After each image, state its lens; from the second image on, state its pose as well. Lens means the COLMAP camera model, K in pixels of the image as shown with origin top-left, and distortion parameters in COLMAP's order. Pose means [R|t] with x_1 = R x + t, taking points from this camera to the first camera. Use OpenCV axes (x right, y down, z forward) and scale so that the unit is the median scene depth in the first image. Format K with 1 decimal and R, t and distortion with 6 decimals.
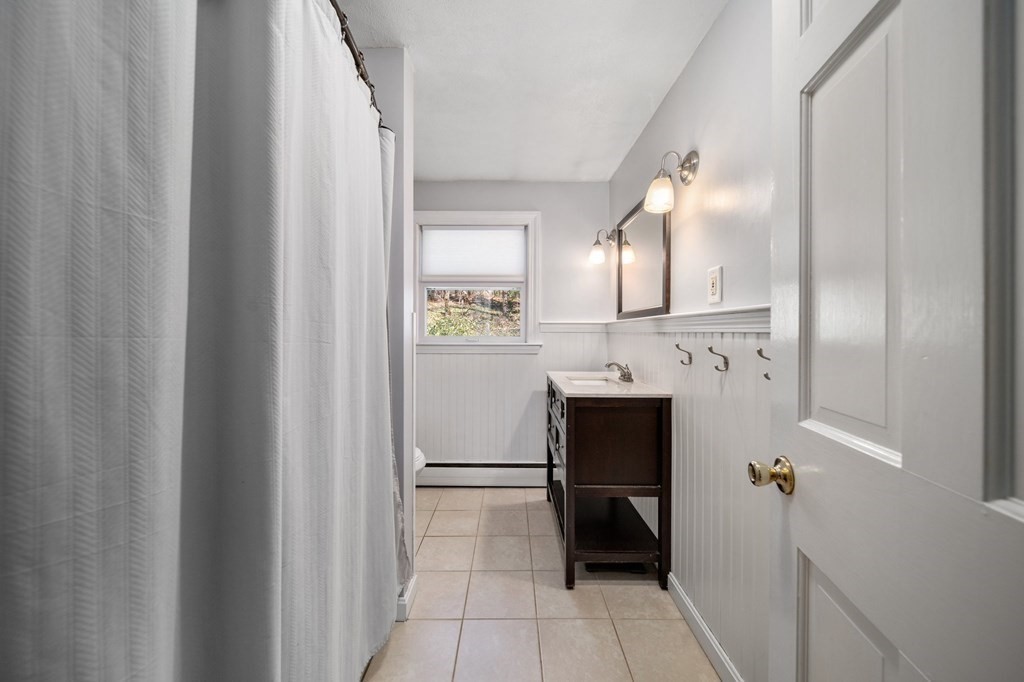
lens RADIAL K [[362.8, 0, 511.7], [0, 362.8, 334.4], [0, 0, 1]] dist [0.000441, -0.000025]
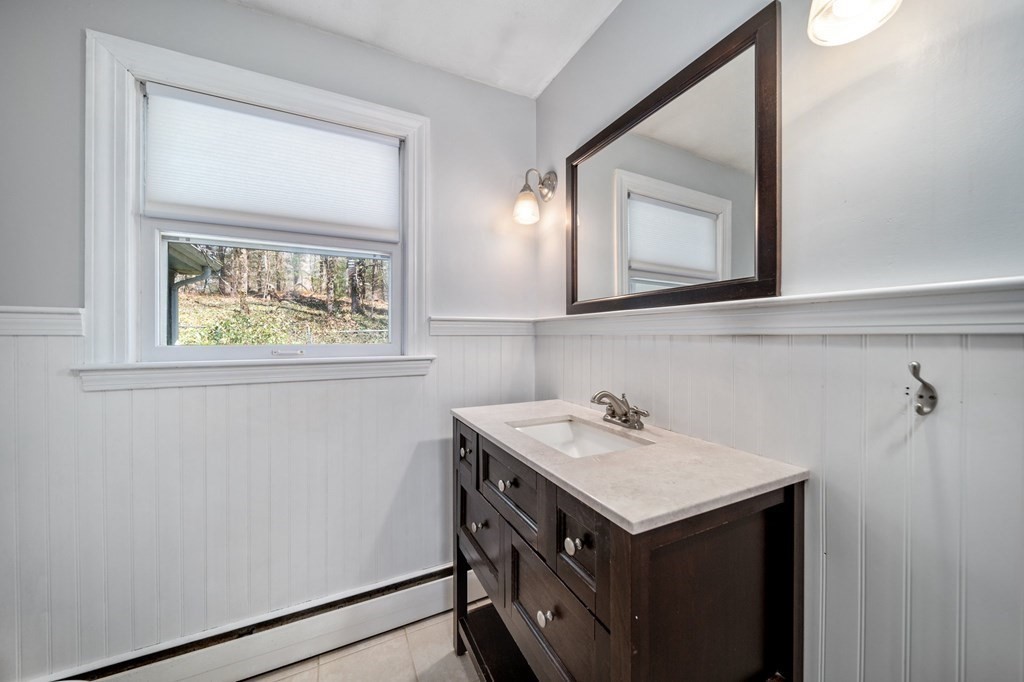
lens RADIAL K [[362.8, 0, 511.7], [0, 362.8, 337.2], [0, 0, 1]] dist [0.000441, -0.000025]
pose [[0.898656, -0.006268, 0.438609, -0.053247], [0.007148, 0.999974, -0.000356, -0.002478], [-0.438596, 0.003455, 0.898678, 0.441484]]
